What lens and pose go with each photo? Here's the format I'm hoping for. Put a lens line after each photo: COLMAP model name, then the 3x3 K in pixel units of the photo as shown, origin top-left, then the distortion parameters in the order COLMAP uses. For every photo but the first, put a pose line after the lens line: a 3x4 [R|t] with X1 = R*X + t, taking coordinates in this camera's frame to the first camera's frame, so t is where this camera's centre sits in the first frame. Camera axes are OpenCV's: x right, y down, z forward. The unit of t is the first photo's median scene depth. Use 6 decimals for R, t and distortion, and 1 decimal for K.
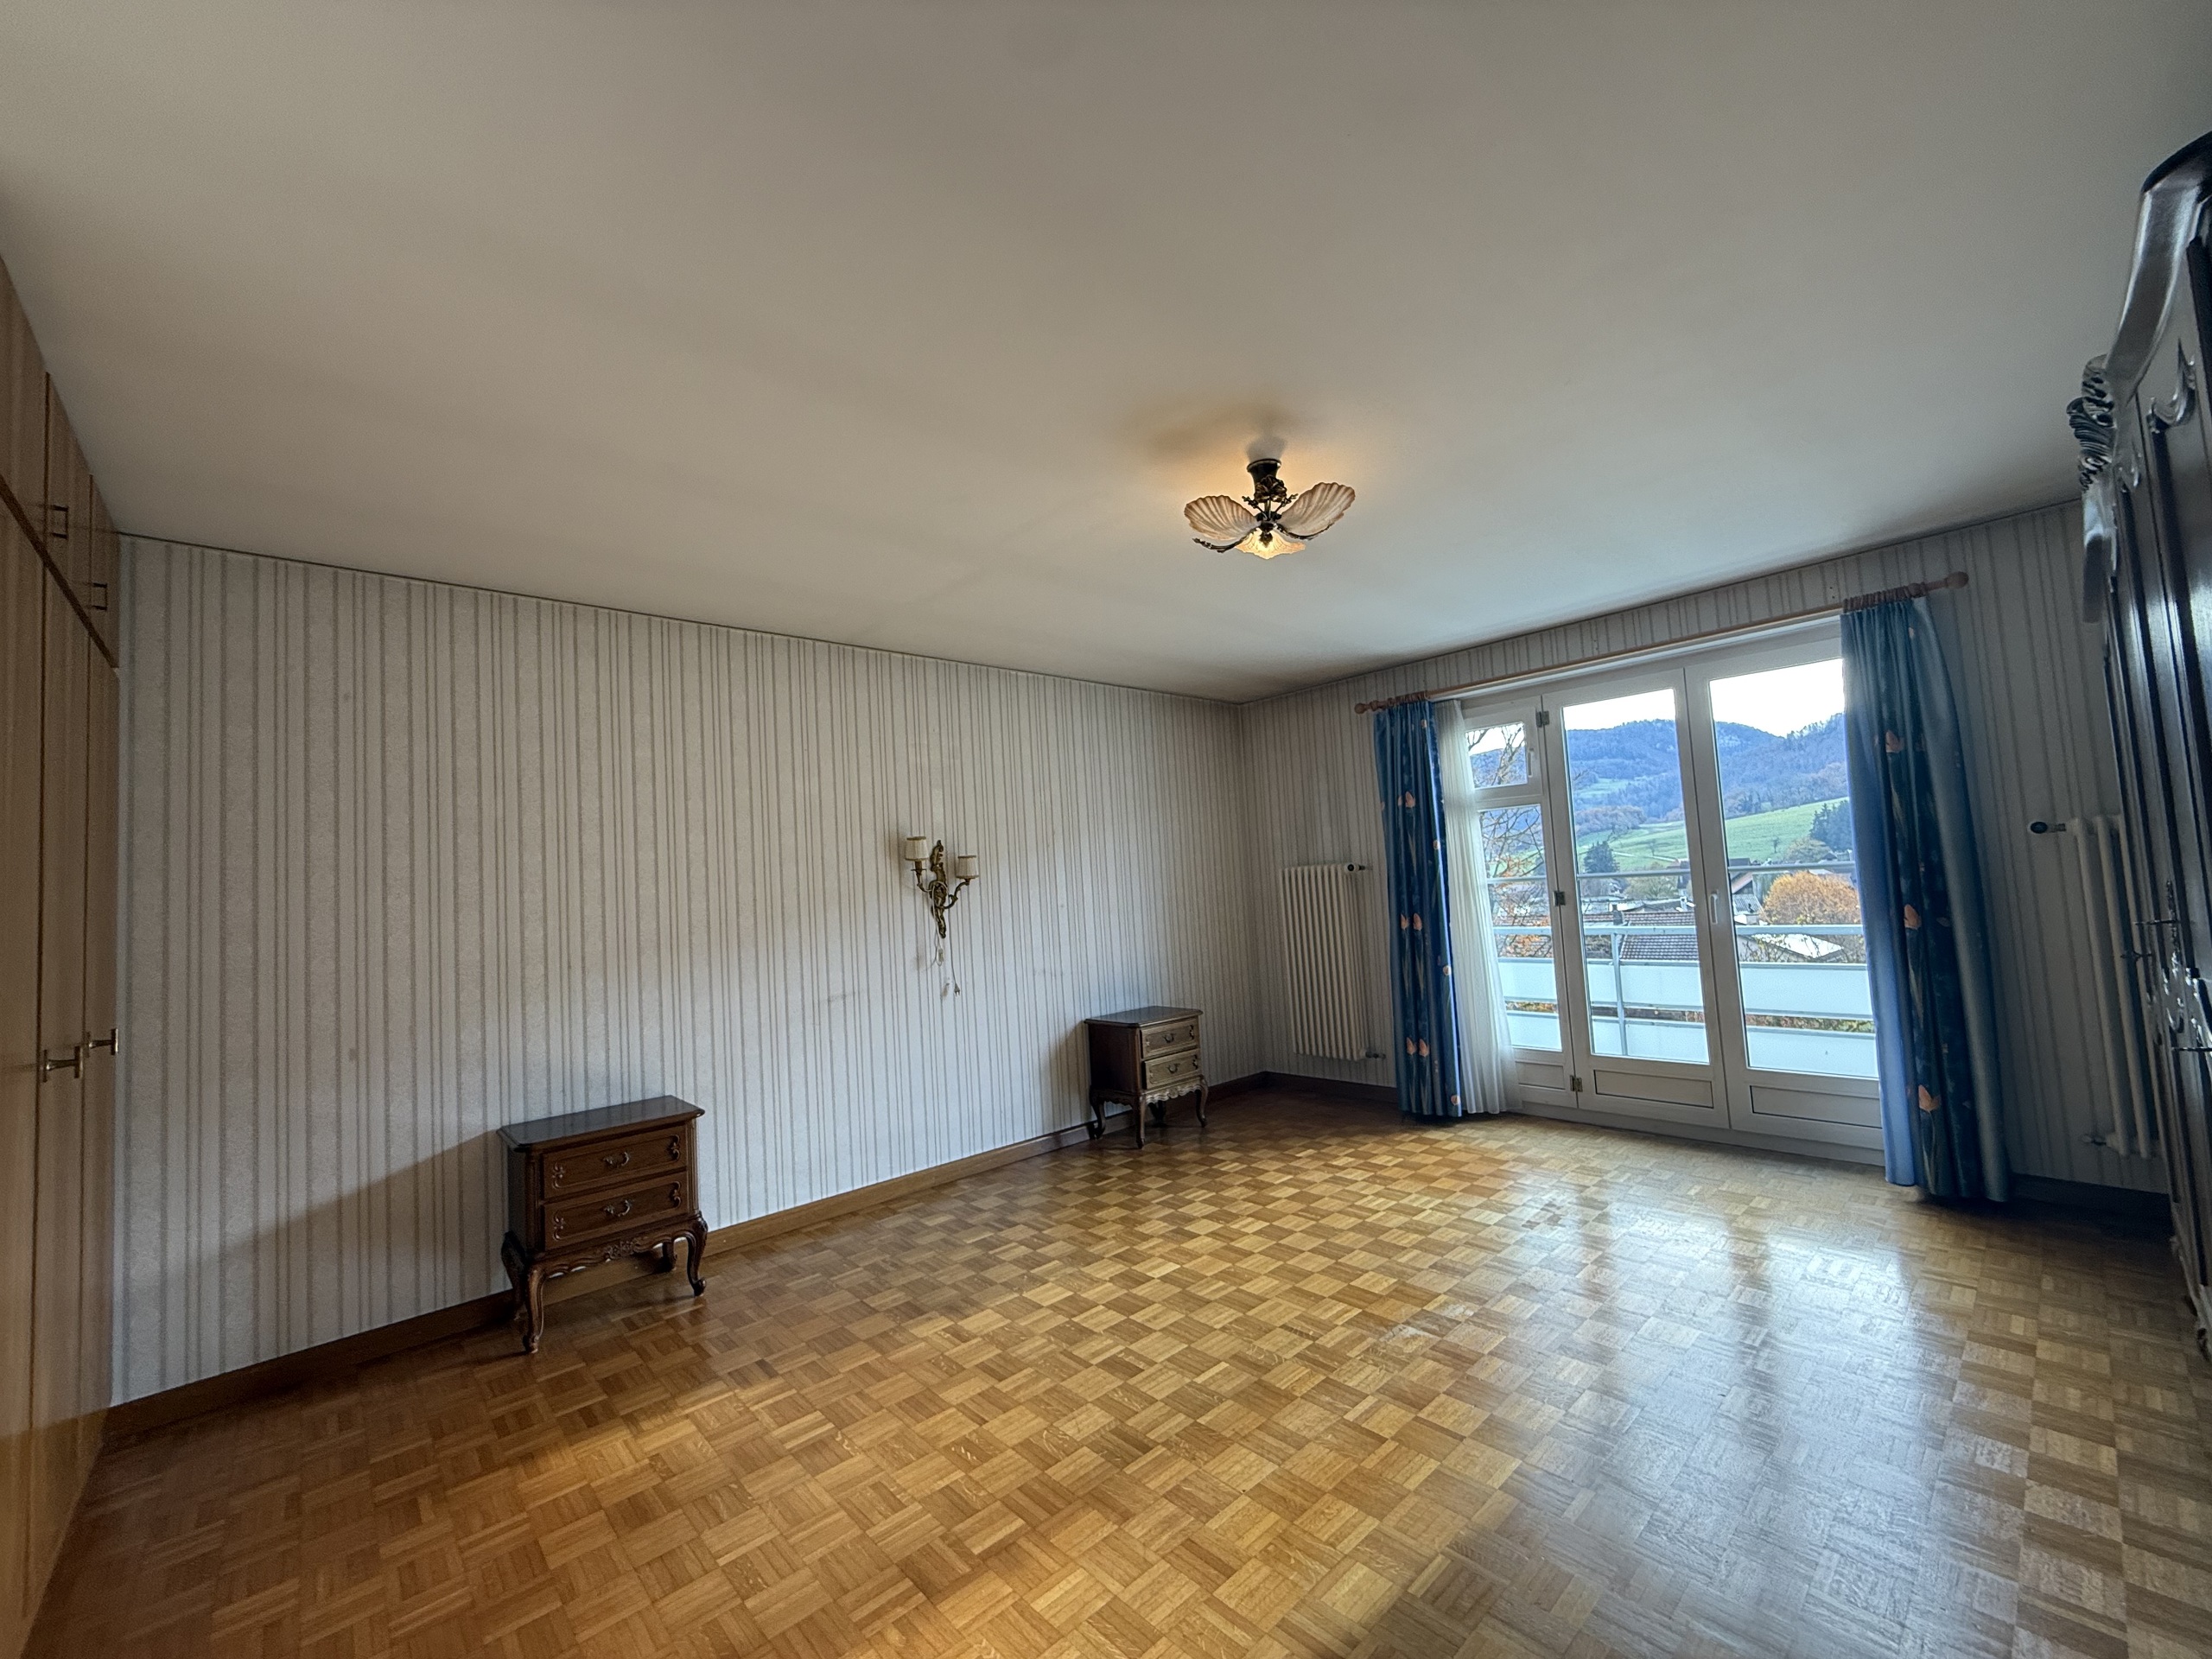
lens RADIAL K [[881.4, 0, 1100.2], [0, 881.4, 833.2], [0, 0, 1]] dist [-0.000774, 0.000100]
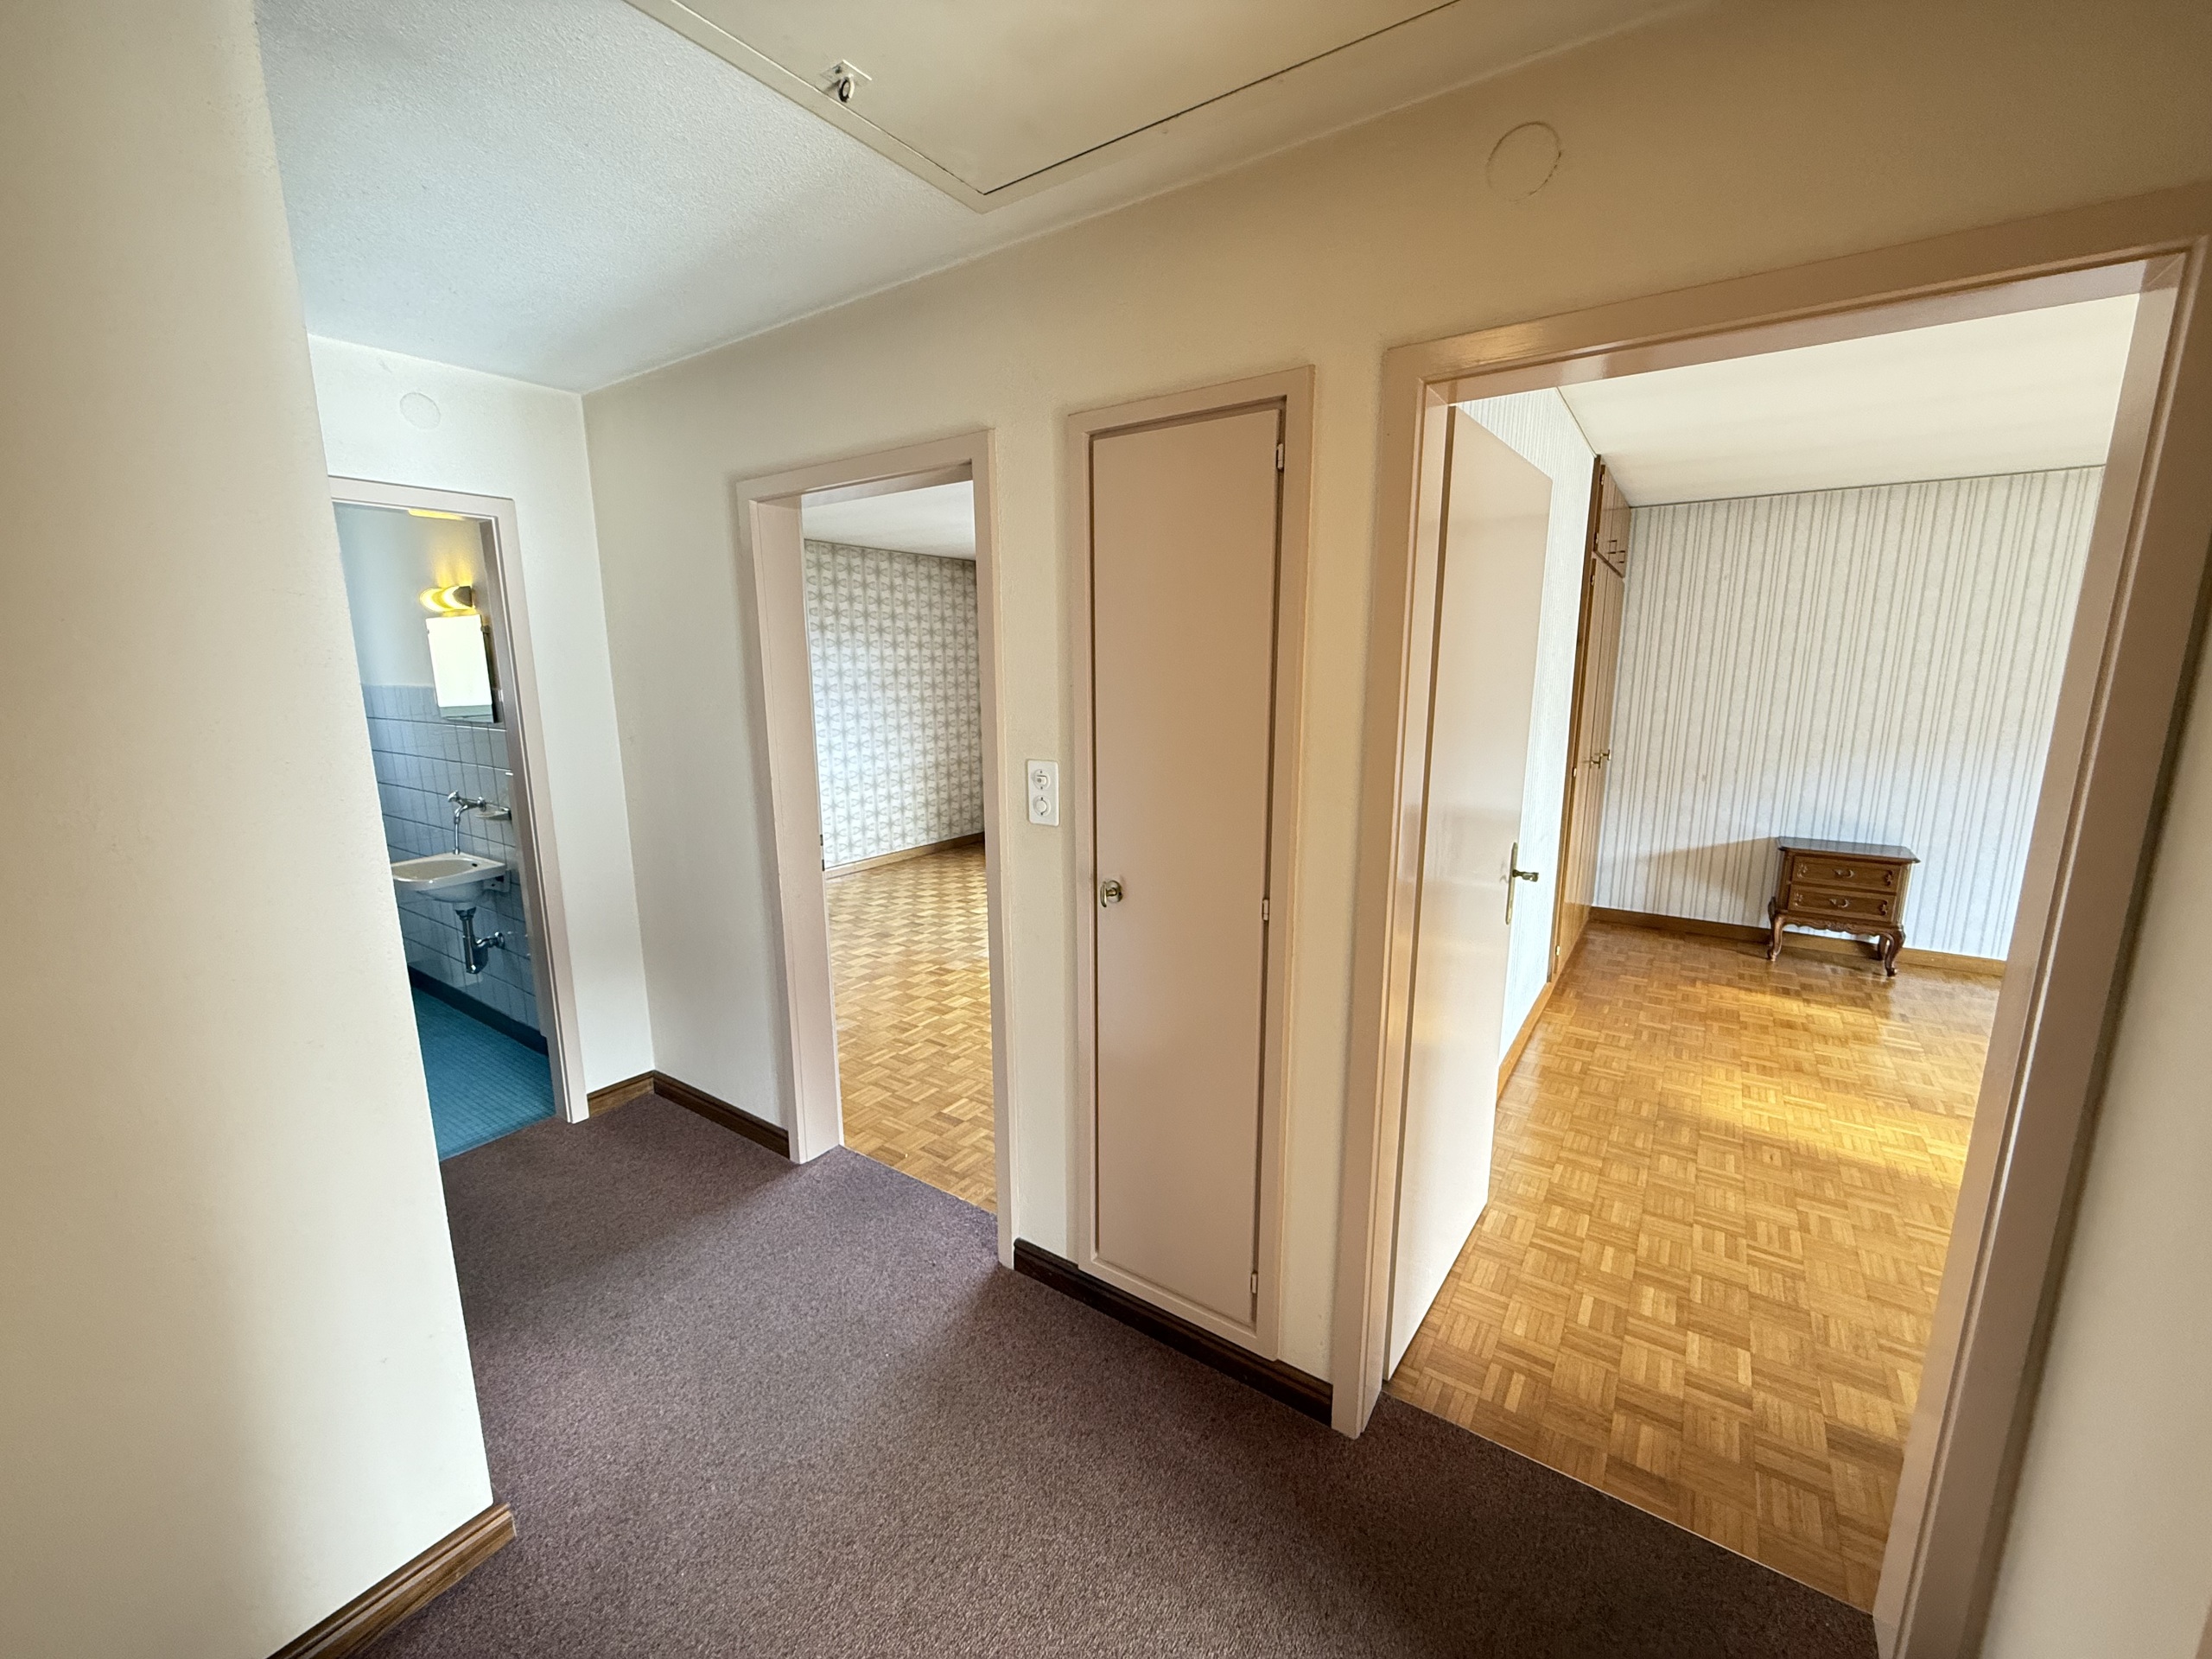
lens RADIAL K [[881.4, 0, 1092.3], [0, 881.4, 830.1], [0, 0, 1]] dist [-0.000774, 0.000100]
pose [[0.221401, 0.237246, -0.945884, 0.661438], [0.057409, 0.965102, 0.255504, -0.195039], [0.973492, -0.110871, 0.200054, -0.651939]]
